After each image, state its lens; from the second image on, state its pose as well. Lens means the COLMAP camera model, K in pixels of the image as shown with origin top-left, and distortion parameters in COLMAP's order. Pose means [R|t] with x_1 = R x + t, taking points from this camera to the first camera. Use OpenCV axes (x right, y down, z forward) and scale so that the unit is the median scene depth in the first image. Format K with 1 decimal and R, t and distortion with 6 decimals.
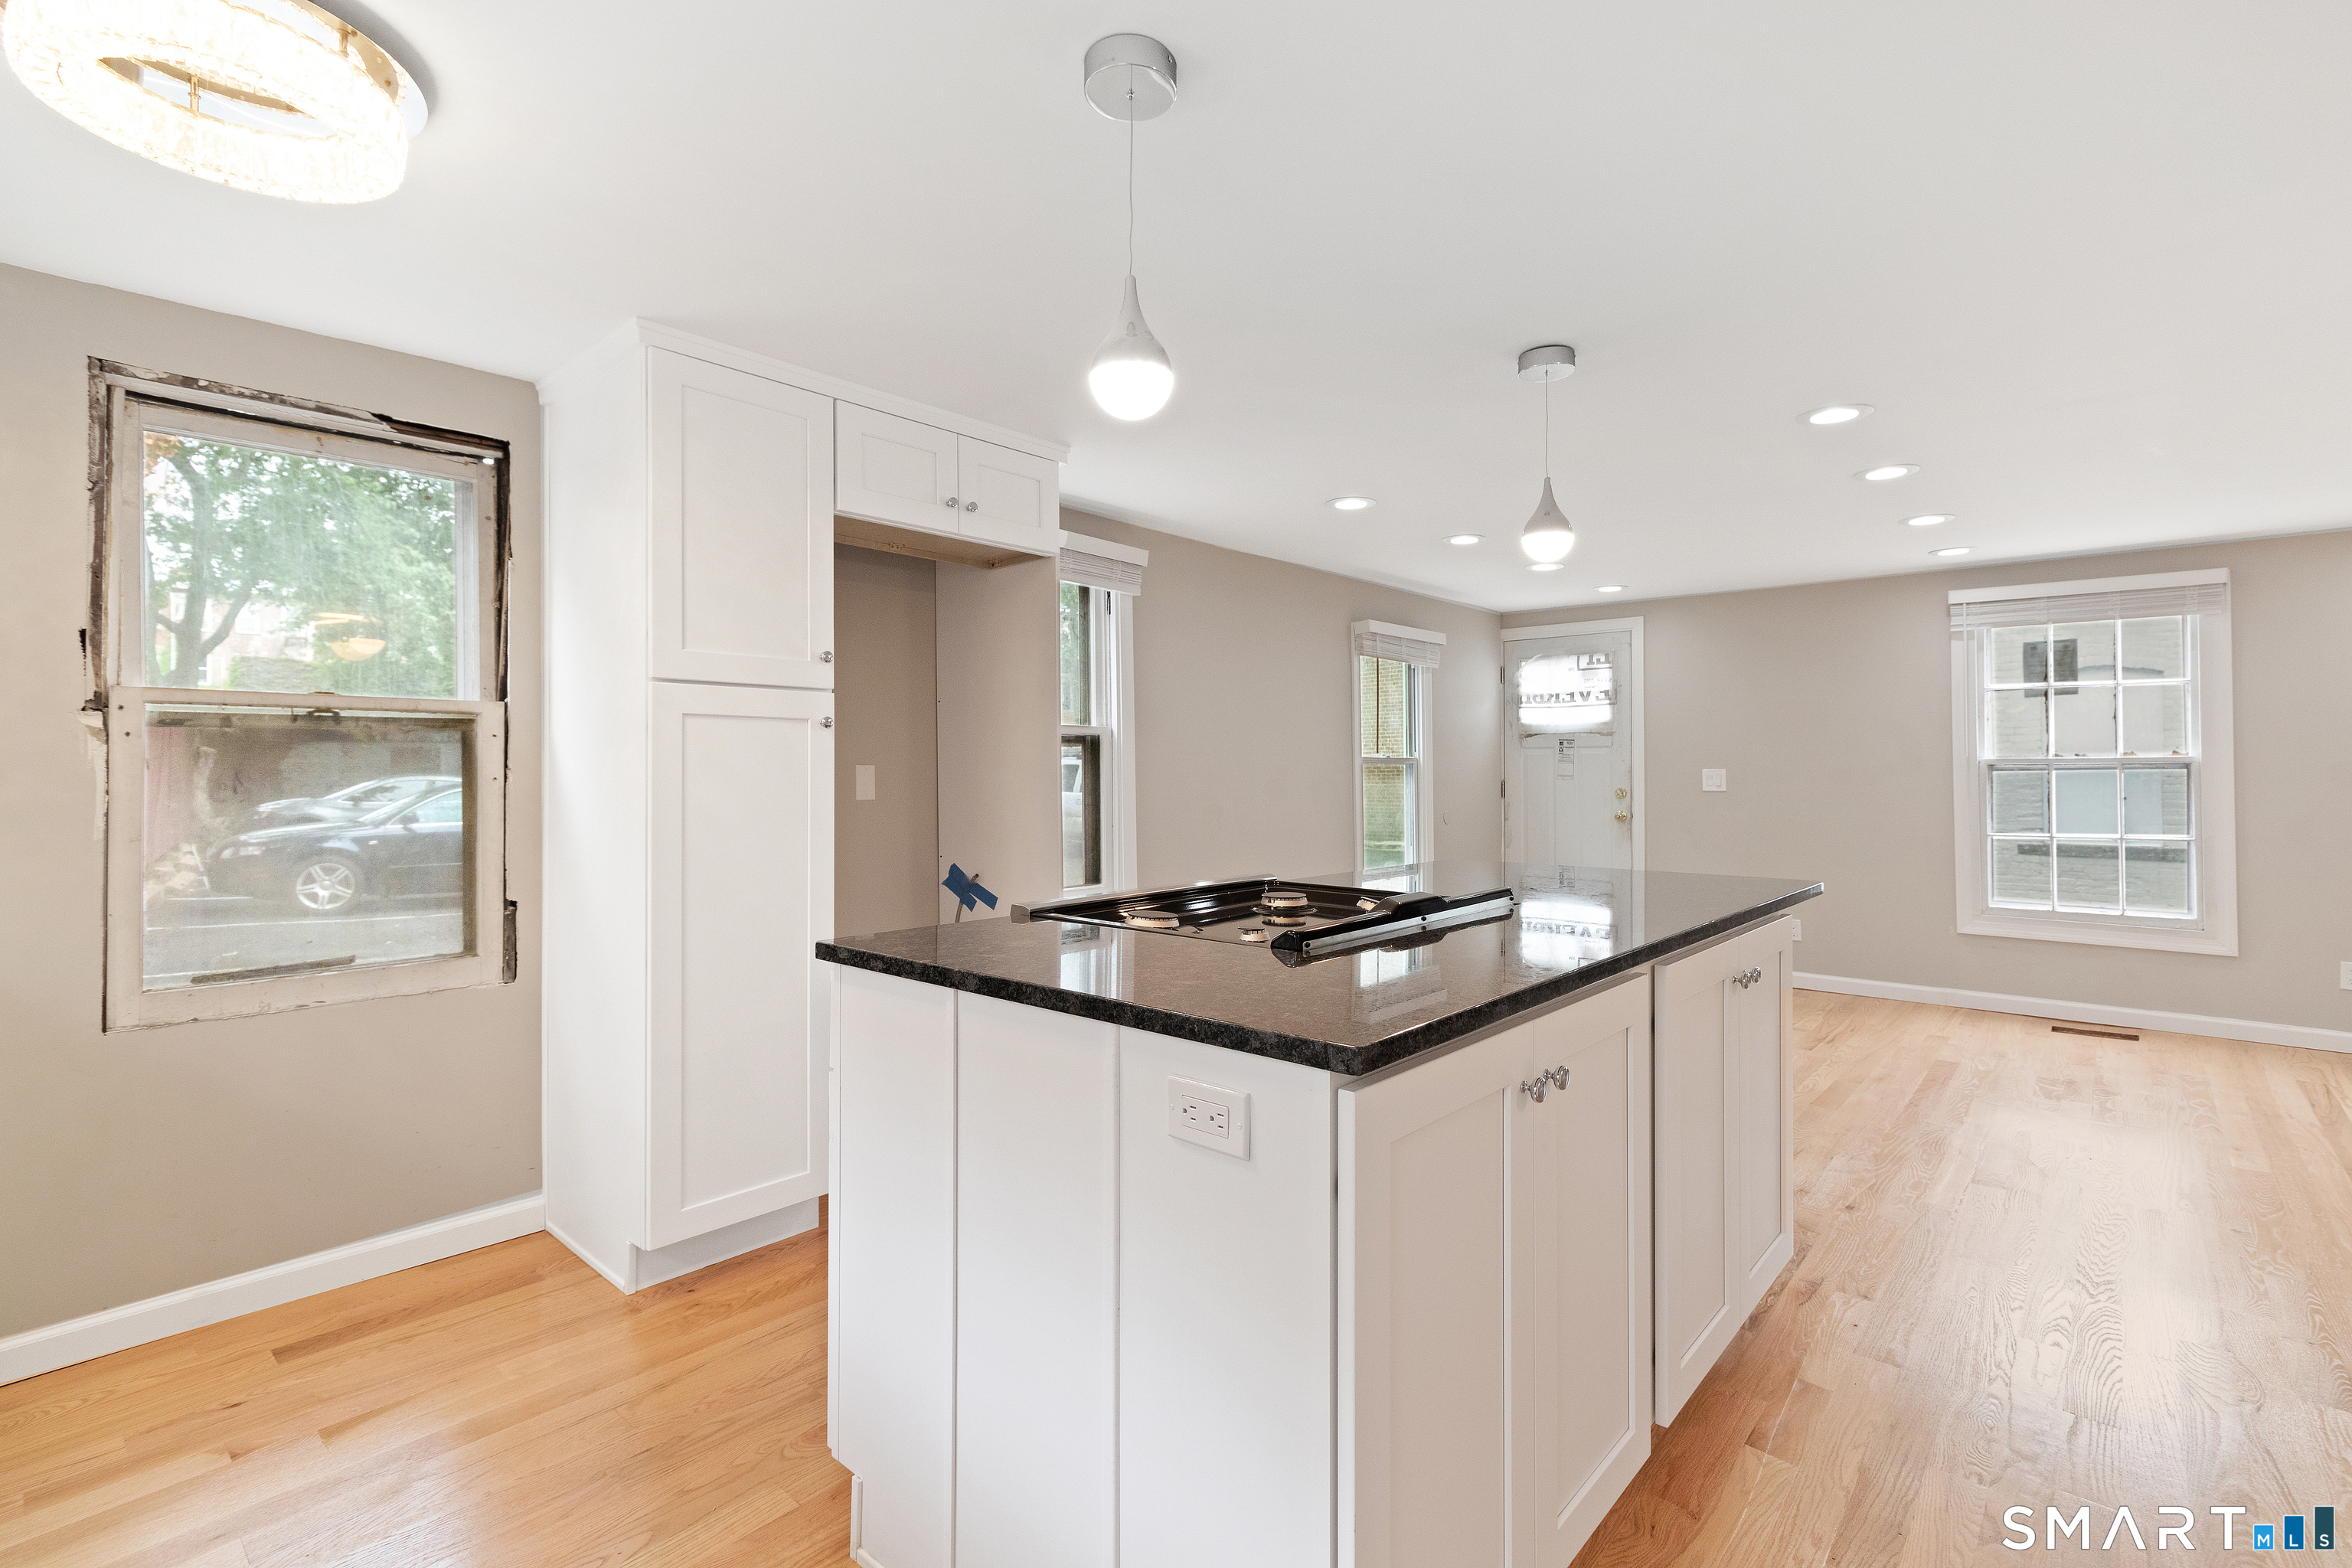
lens RADIAL K [[1079.9, 0, 1180.5], [0, 1079.9, 769.9], [0, 0, 1]] dist [0.000558, 0.000256]
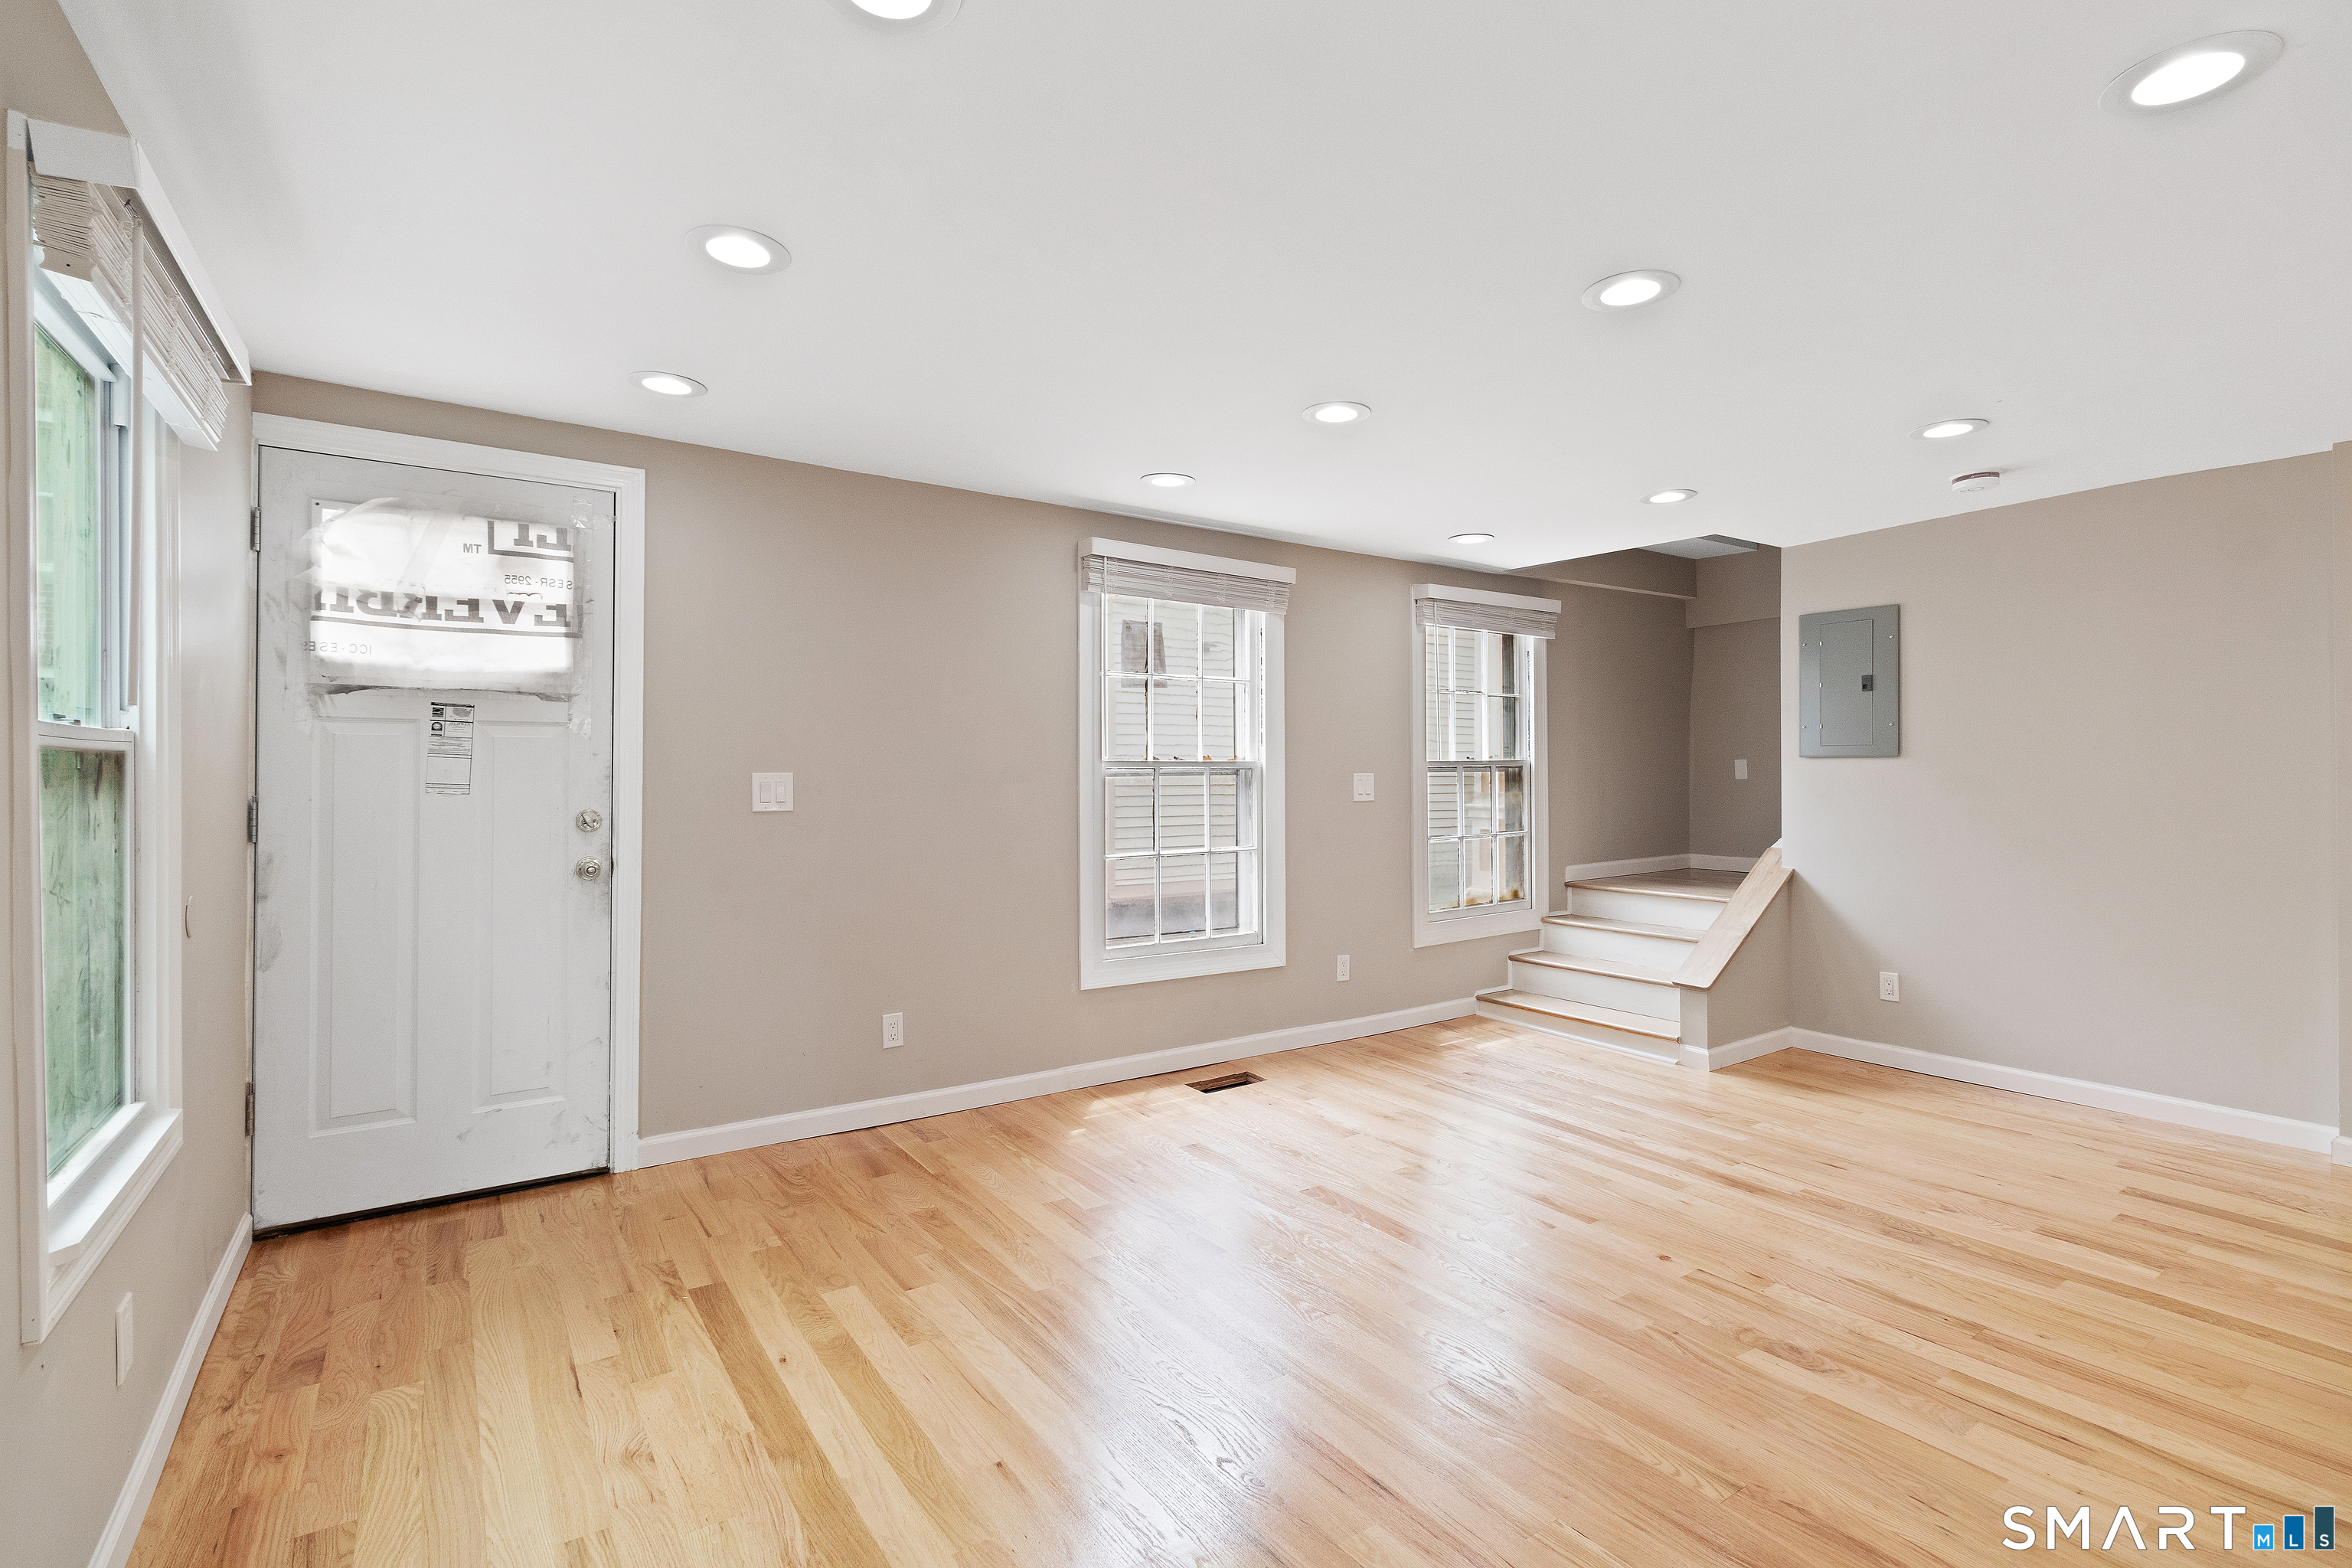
lens RADIAL K [[1079.9, 0, 1180.5], [0, 1079.9, 769.9], [0, 0, 1]] dist [0.000558, 0.000256]
pose [[0.241878, 0.004334, 0.970297, -0.000907], [-0.007842, 0.999966, -0.002512, -0.002152], [-0.970275, -0.007001, 0.241903, 0.620018]]
